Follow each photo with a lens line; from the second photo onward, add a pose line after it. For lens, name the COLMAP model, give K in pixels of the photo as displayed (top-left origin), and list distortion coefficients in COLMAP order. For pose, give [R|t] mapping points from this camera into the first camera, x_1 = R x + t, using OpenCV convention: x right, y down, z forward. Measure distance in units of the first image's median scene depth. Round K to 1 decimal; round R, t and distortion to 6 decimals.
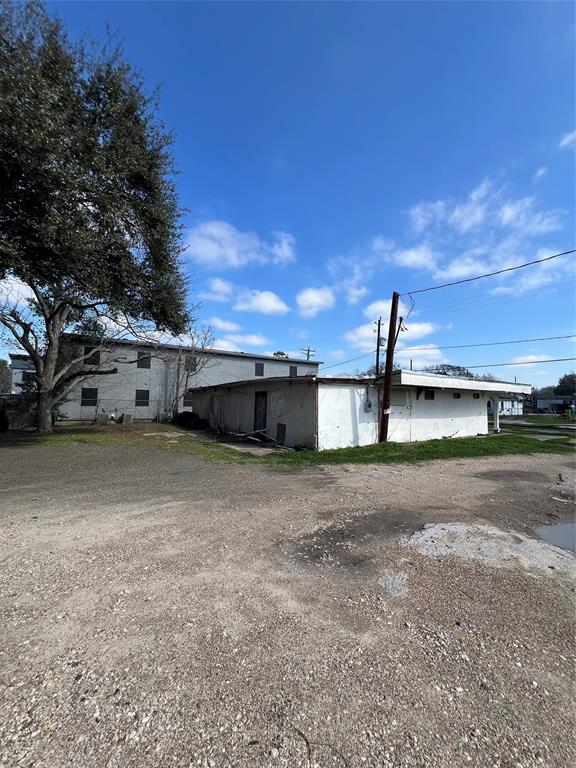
lens RADIAL K [[356.7, 0, 291.7], [0, 356.7, 388.8], [0, 0, 1]] dist [0.001135, 0.000030]
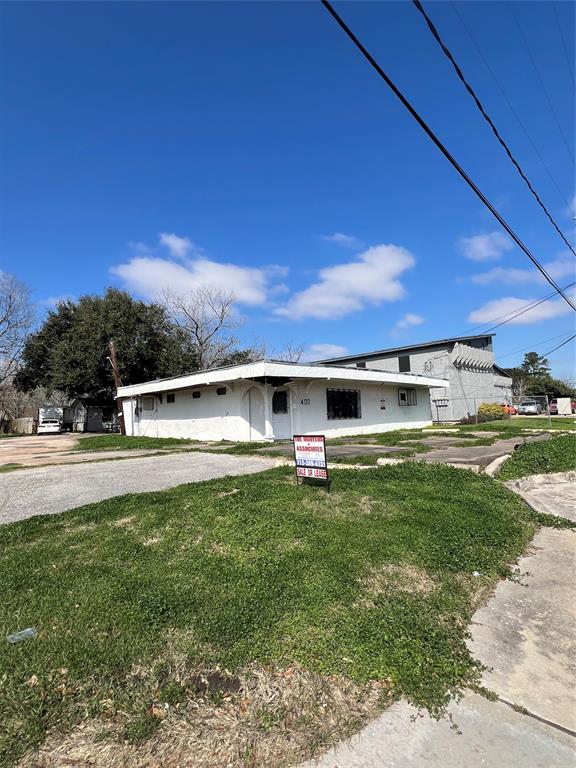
lens RADIAL K [[373.3, 0, 288.8], [0, 373.3, 408.3], [0, 0, 1]] dist [0.002250, -0.000288]
pose [[0.152034, -0.029700, -0.987929, 1.590923], [0.081464, 0.996524, -0.017422, 0.097524], [0.985012, -0.077832, 0.153926, 1.173621]]
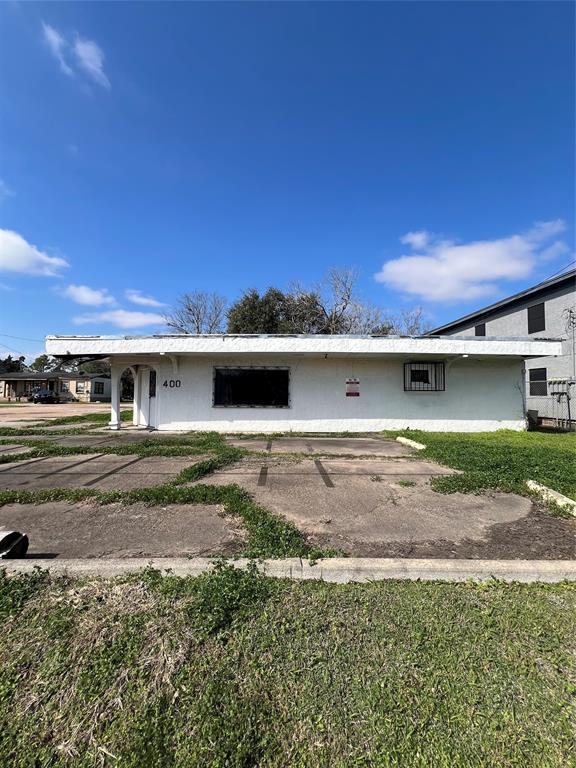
lens RADIAL K [[310.1, 0, 287.7], [0, 310.1, 387.7], [0, 0, 1]] dist [0.000149, 0.001499]
pose [[-0.609212, -0.033099, -0.792317, 1.031395], [0.029727, 0.997473, -0.064526, 0.124331], [0.792450, -0.062863, -0.606688, 1.940825]]
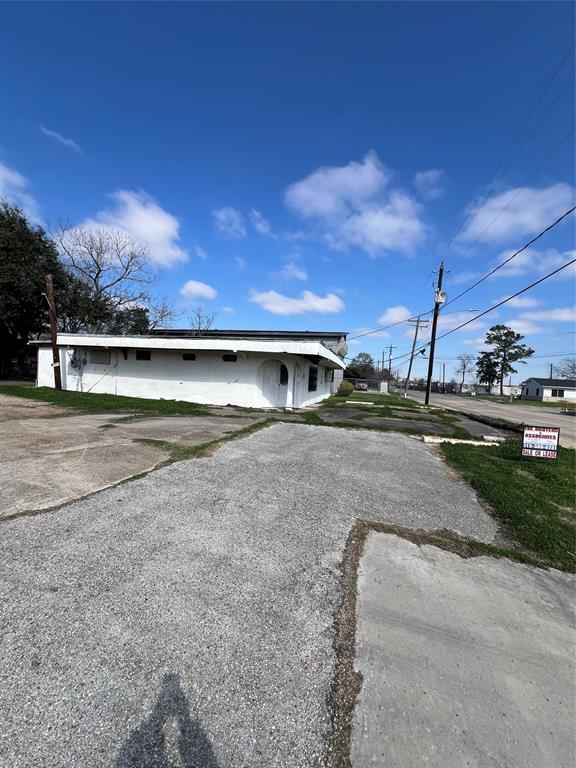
lens RADIAL K [[310.1, 0, 278.1], [0, 310.1, 387.7], [0, 0, 1]] dist [0.000149, 0.001499]
pose [[0.630251, 0.056843, -0.774308, 1.337640], [-0.017567, 0.998105, 0.058973, 0.049514], [0.776193, -0.023566, 0.630055, 0.722259]]
